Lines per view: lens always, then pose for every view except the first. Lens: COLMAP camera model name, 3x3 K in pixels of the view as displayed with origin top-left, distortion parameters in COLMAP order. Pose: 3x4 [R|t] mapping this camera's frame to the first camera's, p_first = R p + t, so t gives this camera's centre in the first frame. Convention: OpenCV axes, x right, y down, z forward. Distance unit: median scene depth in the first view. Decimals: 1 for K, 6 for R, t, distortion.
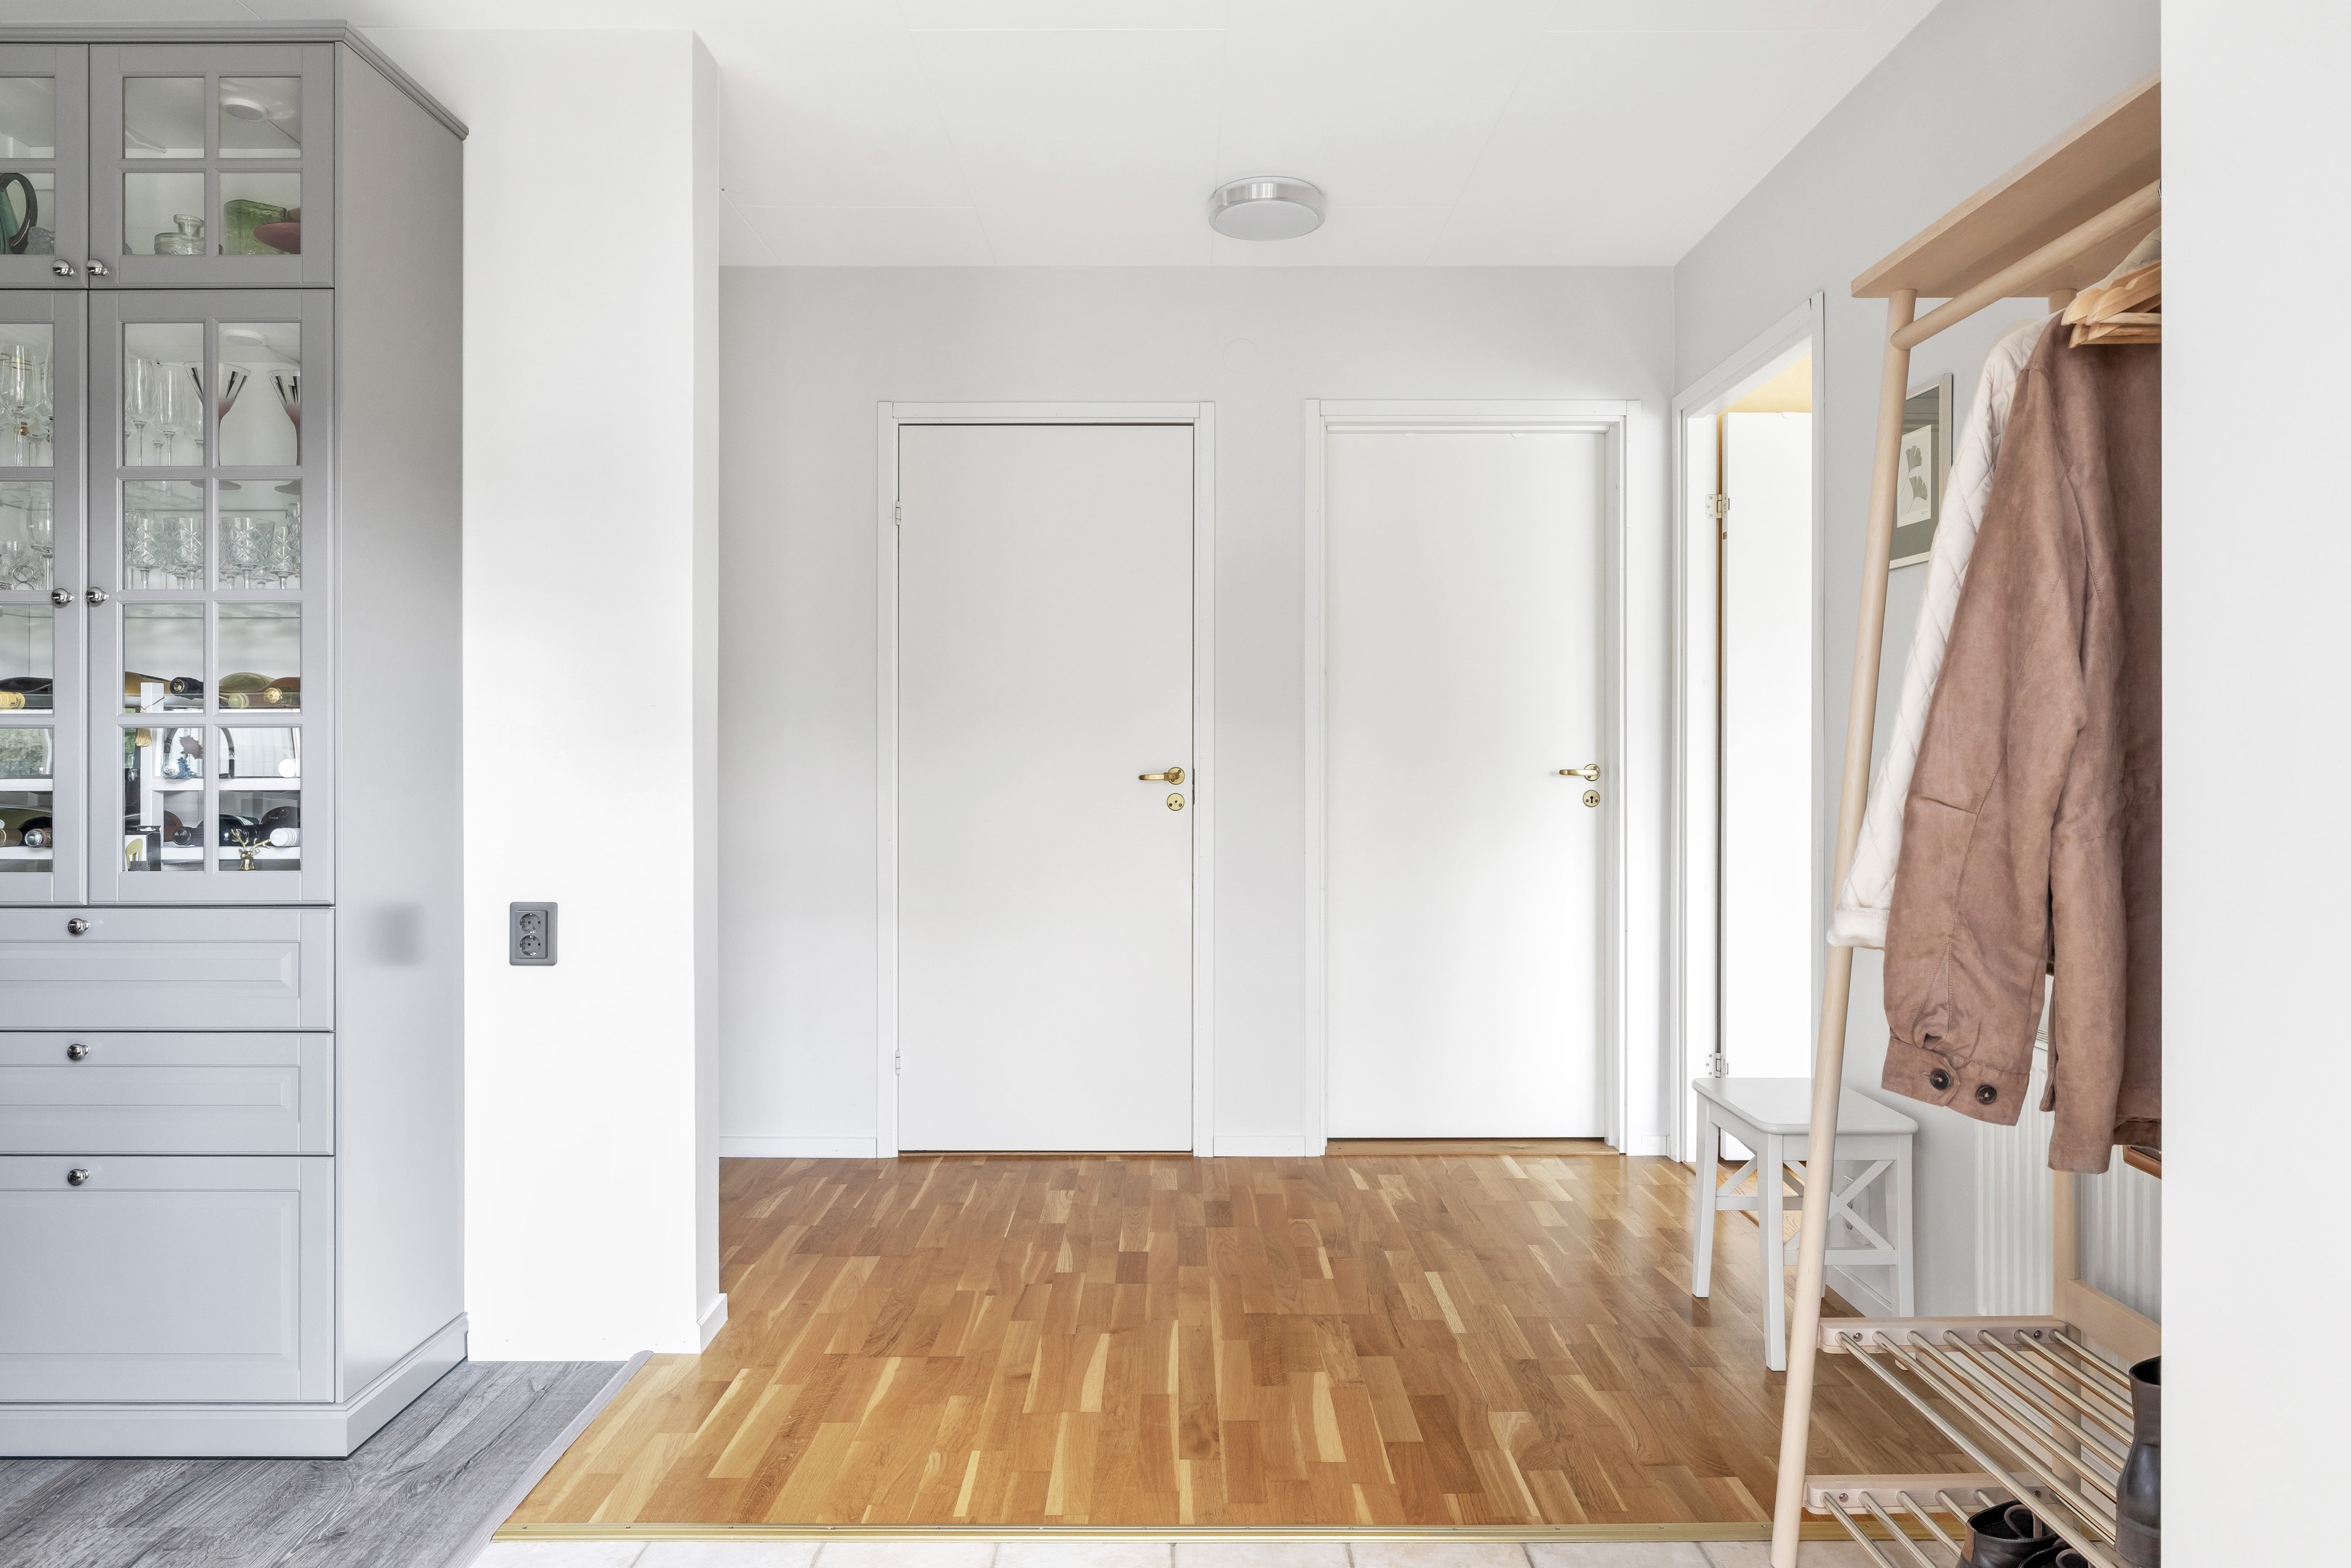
lens RADIAL K [[1517.0, 0, 1177.5], [0, 1517.0, 746.3], [0, 0, 1]] dist [-0.002013, -0.000699]
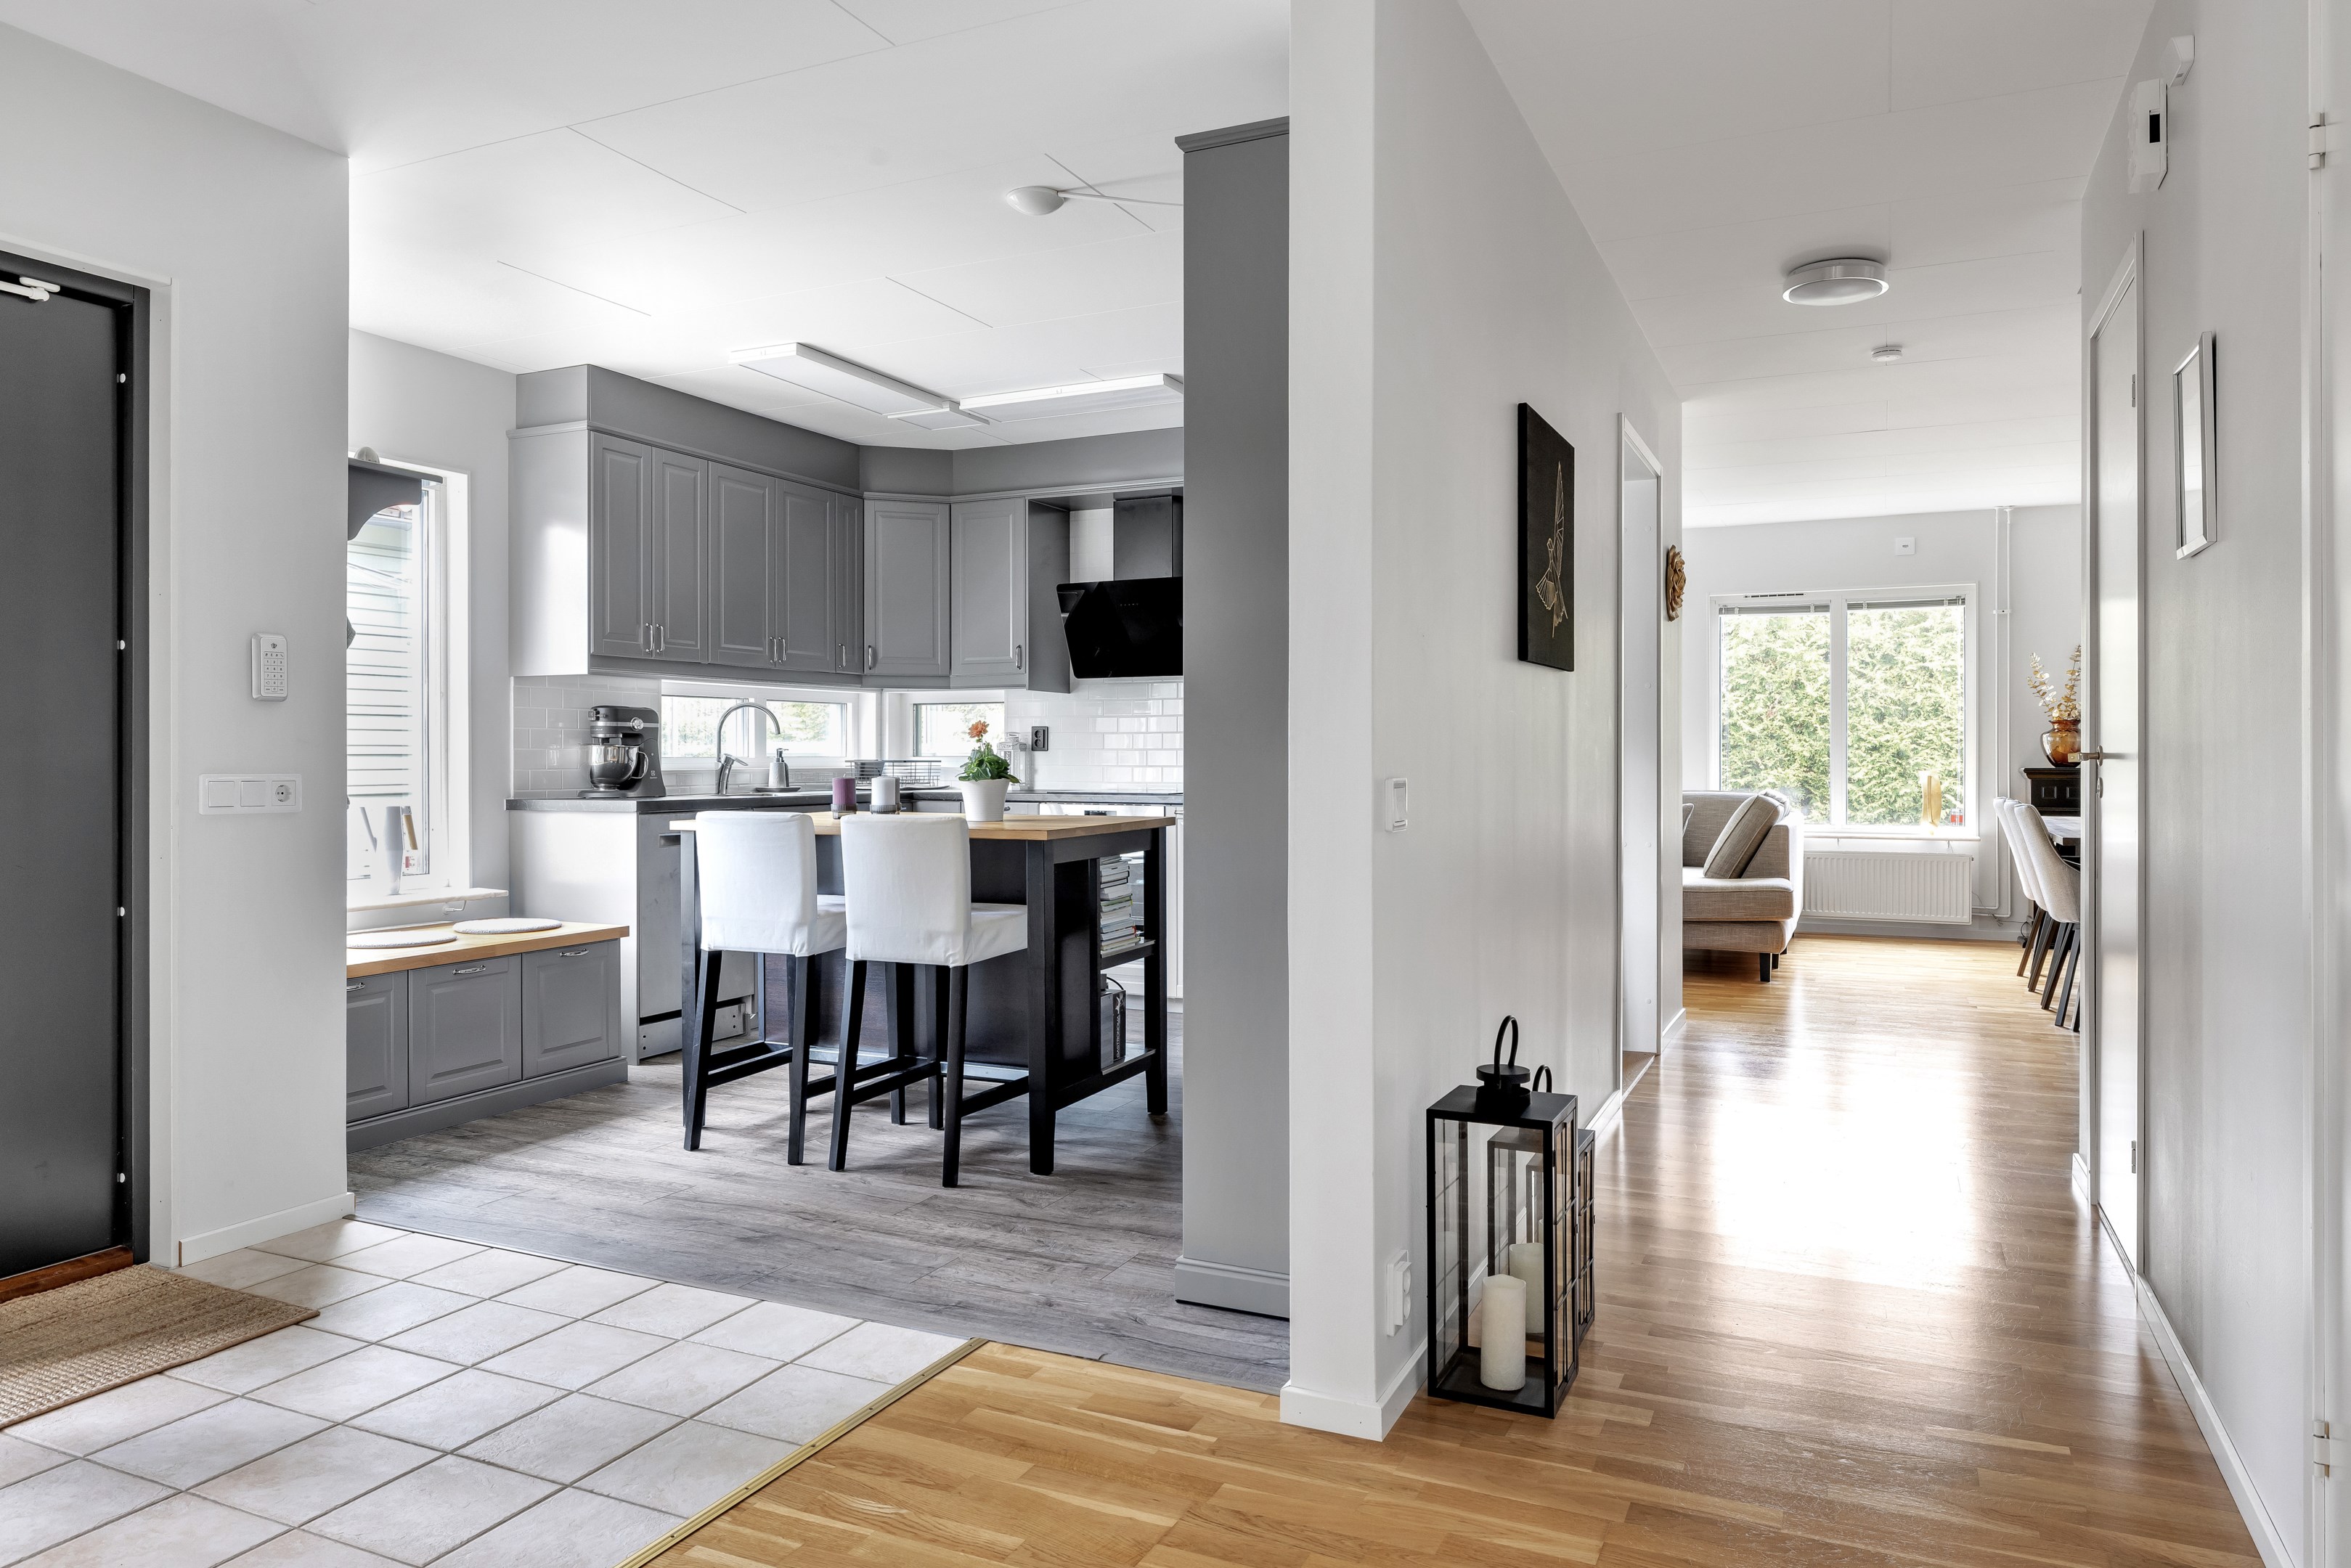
lens RADIAL K [[1517.0, 0, 1177.5], [0, 1517.0, 746.3], [0, 0, 1]] dist [-0.002013, -0.000699]
pose [[-0.421081, -0.004209, -0.907013, 0.555696], [-0.000716, 0.999990, -0.004308, 0.022306], [0.907023, -0.001165, -0.421080, 1.470462]]
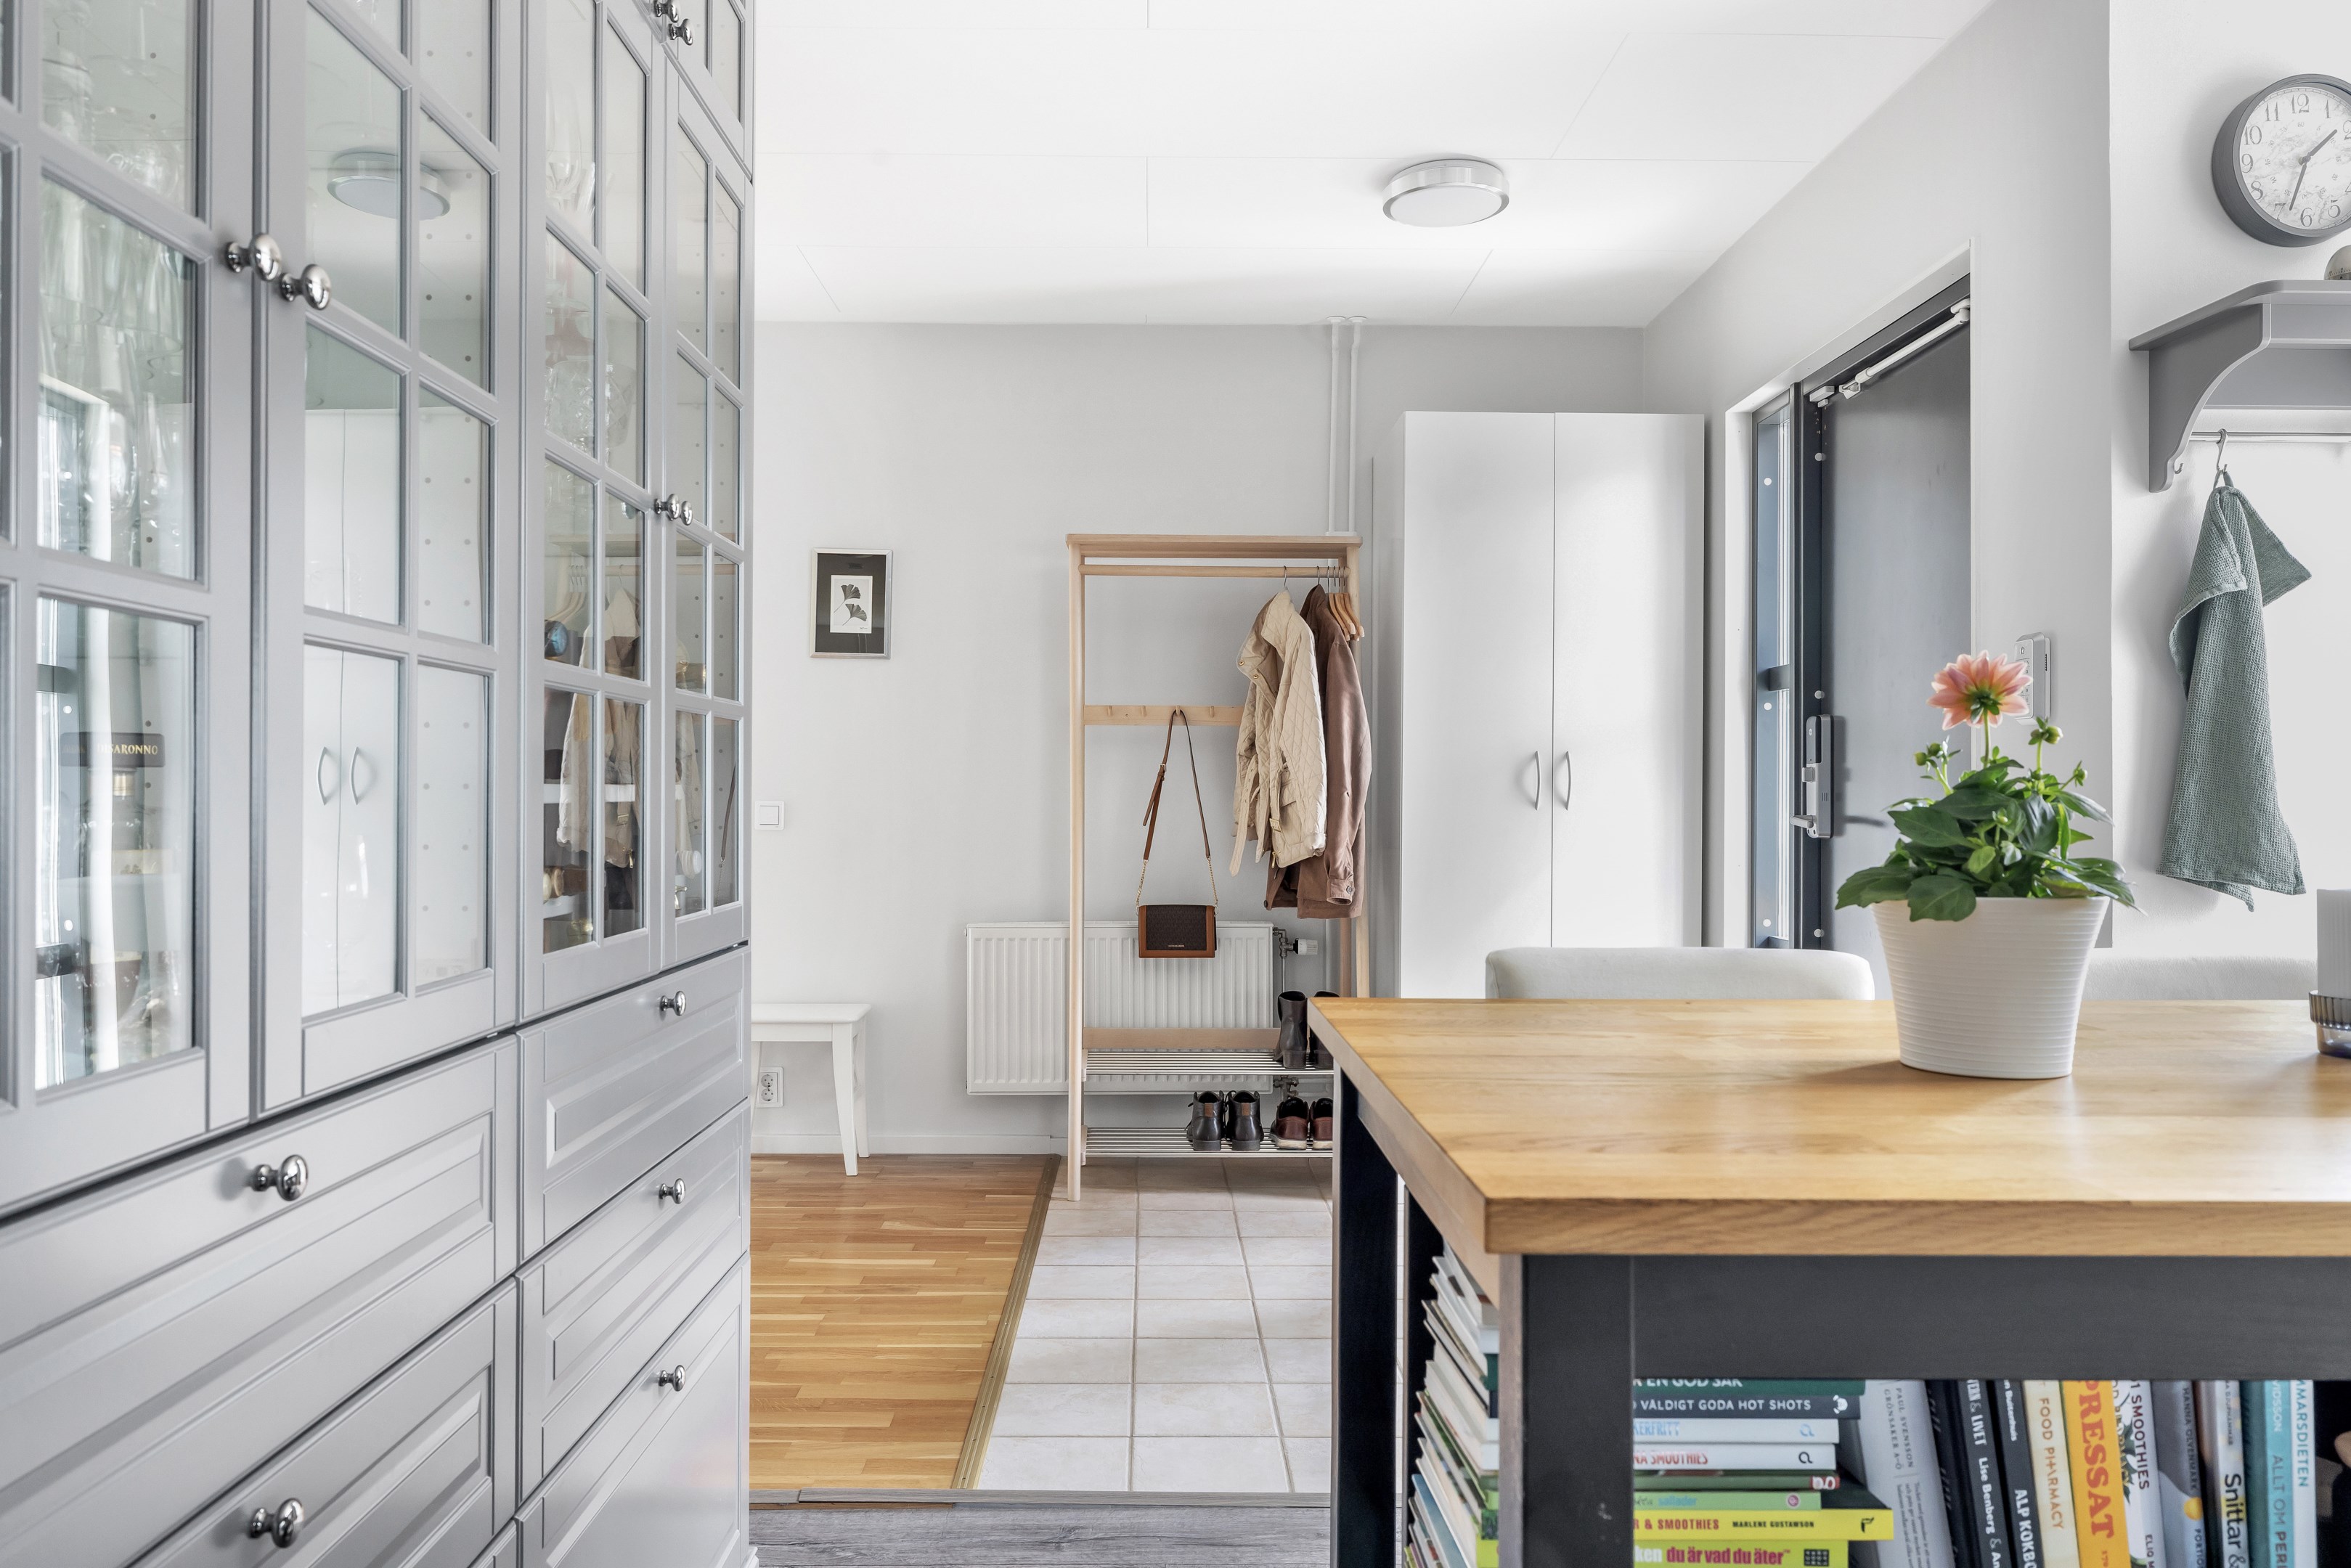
lens RADIAL K [[1670.9, 0, 1175.5], [0, 1670.9, 784.0], [0, 0, 1]] dist [-0.000985, -0.000333]
pose [[-0.012821, 0.003717, 0.999911, -1.423911], [-0.003181, 0.999988, -0.003758, 0.020431], [-0.999913, -0.003229, -0.012809, 0.755502]]
